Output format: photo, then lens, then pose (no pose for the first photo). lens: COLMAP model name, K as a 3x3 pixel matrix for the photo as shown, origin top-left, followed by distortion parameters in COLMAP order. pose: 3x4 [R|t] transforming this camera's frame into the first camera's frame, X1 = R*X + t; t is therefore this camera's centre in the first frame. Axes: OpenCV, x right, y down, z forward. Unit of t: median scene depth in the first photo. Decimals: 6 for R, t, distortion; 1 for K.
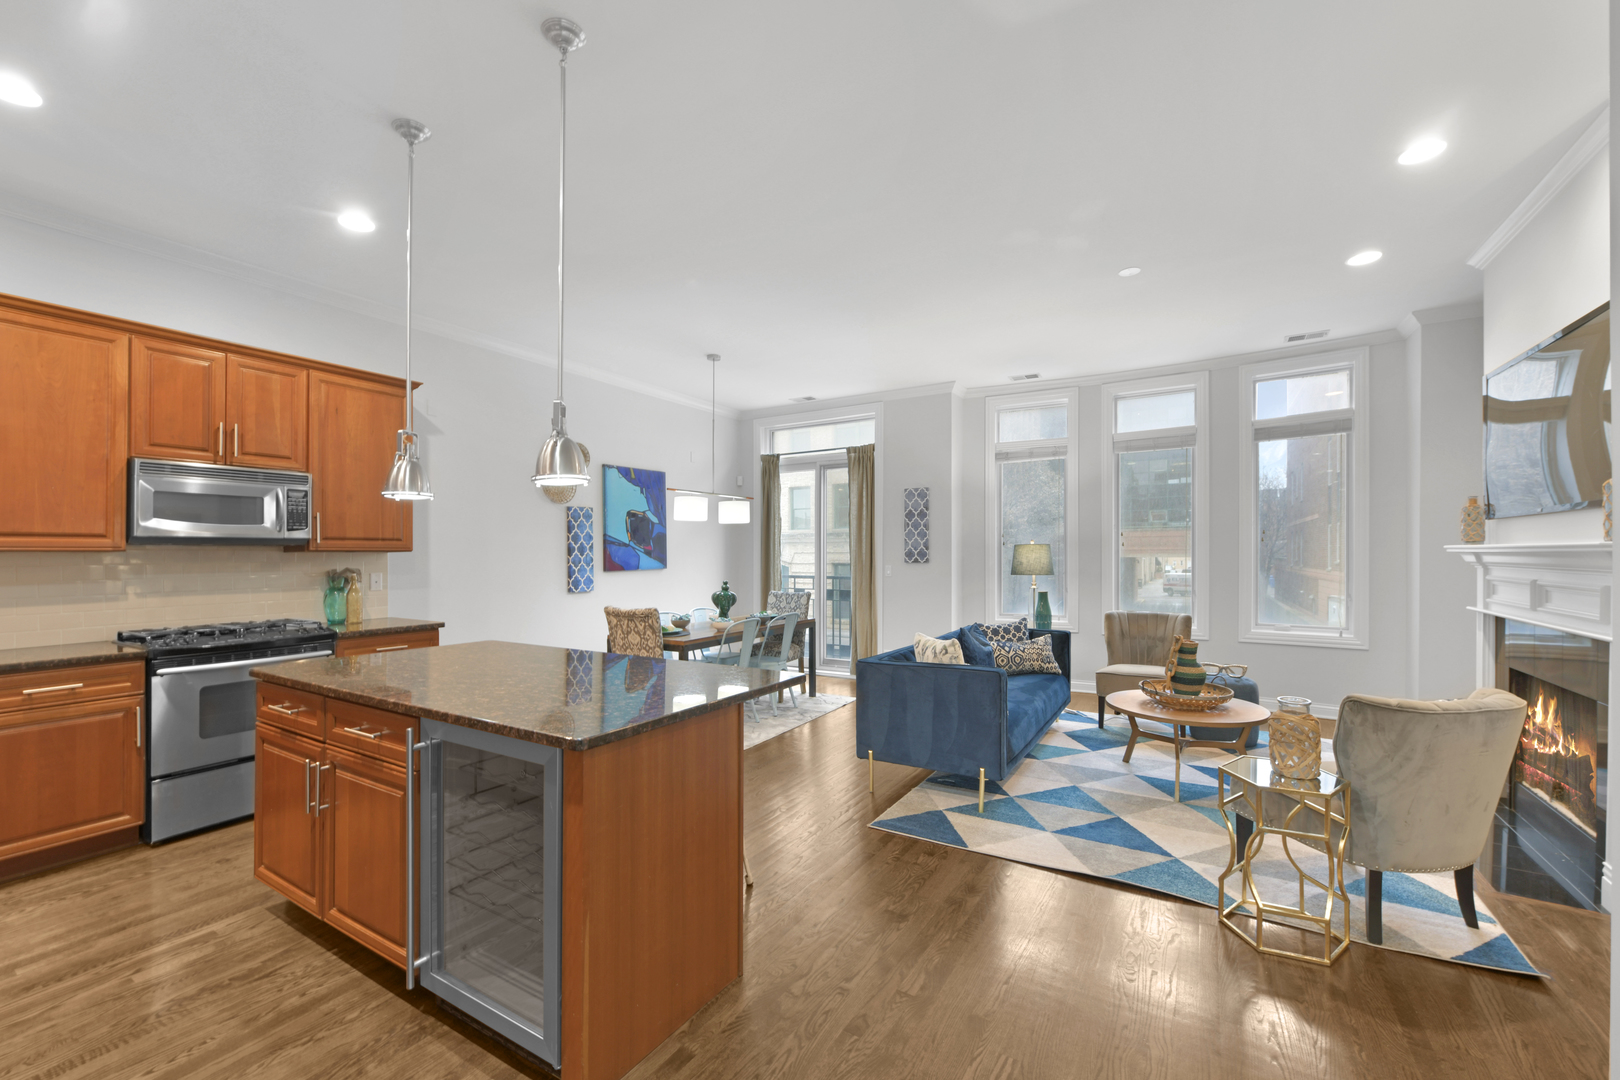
lens RADIAL K [[664.8, 0, 807.0], [0, 664.8, 551.6], [0, 0, 1]] dist [-0.002031, -0.000297]
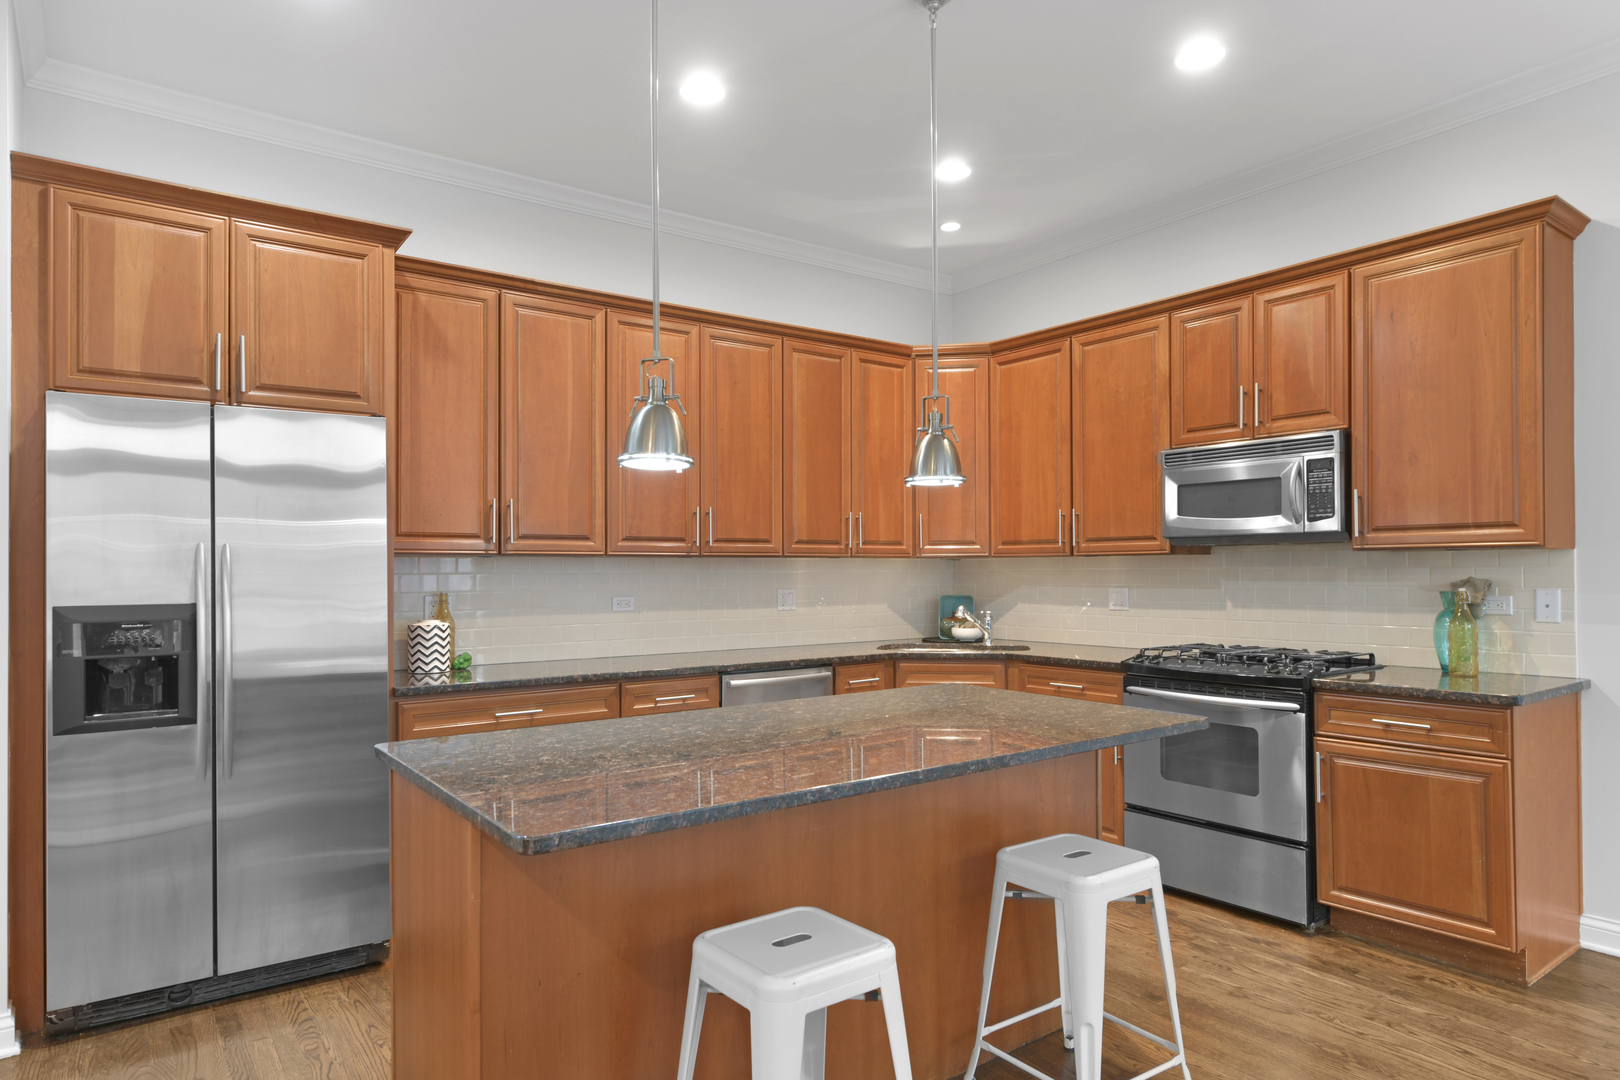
lens RADIAL K [[982.5, 0, 824.8], [0, 982.5, 568.2], [0, 0, 1]] dist [-0.000288, 0.001361]
pose [[-0.379002, 0.005474, -0.925379, 0.294988], [0.014791, 0.999891, -0.000144, 0.008650], [0.925277, -0.013742, -0.379042, 0.804753]]
